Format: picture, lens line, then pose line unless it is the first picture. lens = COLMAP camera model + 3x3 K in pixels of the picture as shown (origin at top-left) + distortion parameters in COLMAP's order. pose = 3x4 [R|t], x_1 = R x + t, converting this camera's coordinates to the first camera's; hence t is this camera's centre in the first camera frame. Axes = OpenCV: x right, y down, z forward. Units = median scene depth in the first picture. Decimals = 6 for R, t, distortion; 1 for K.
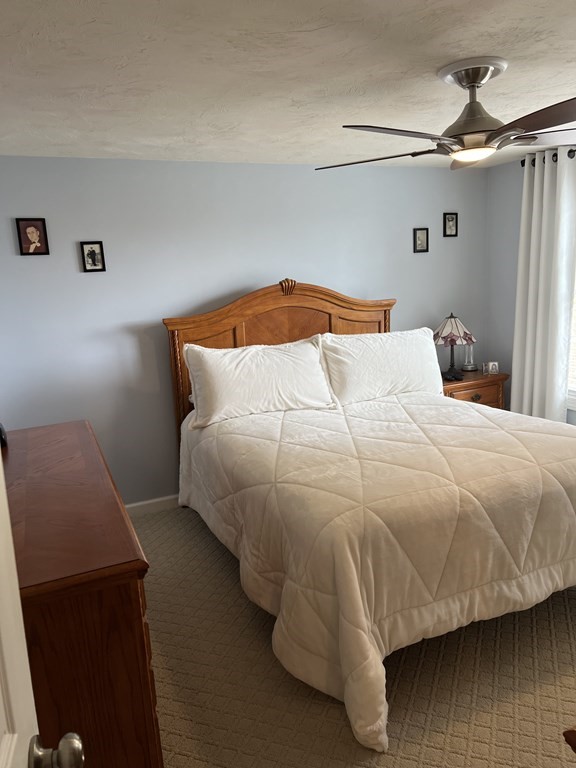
lens RADIAL K [[570.3, 0, 287.4], [0, 570.3, 387.2], [0, 0, 1]] dist [0.052308, -0.065357]
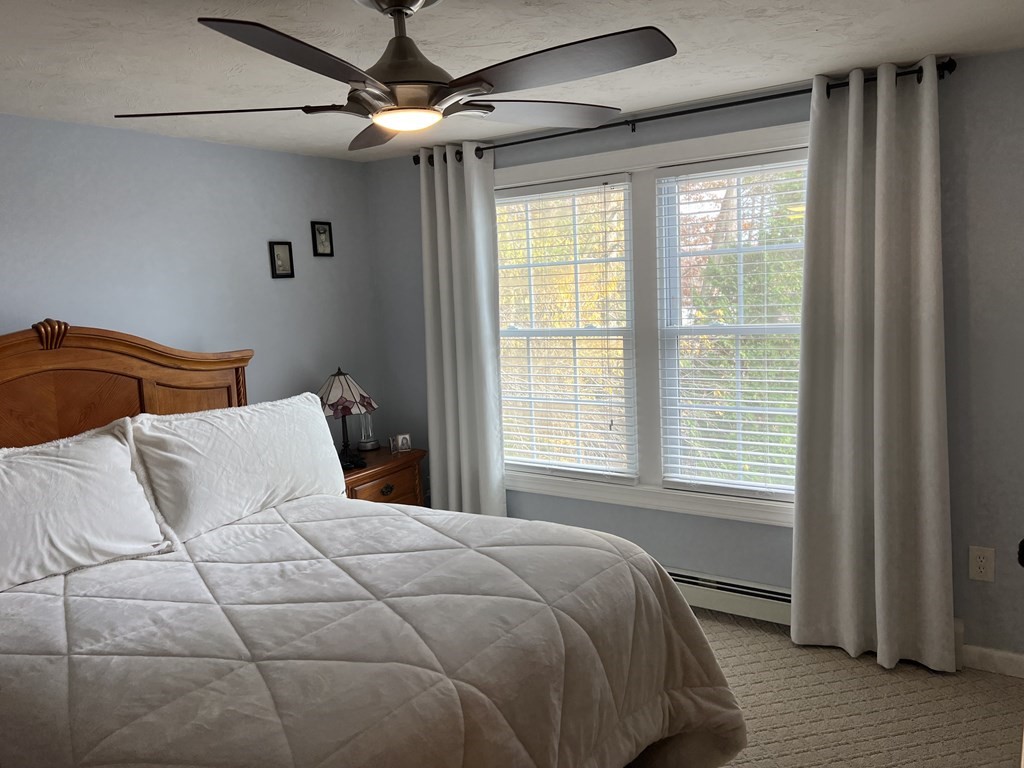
lens RADIAL K [[760.4, 0, 505.5], [0, 760.4, 377.9], [0, 0, 1]] dist [0.052308, -0.065357]
pose [[0.845998, -0.053376, 0.530508, -0.027250], [0.109867, 0.991075, -0.075490, -0.037404], [-0.521744, 0.122150, 0.844312, 0.192763]]
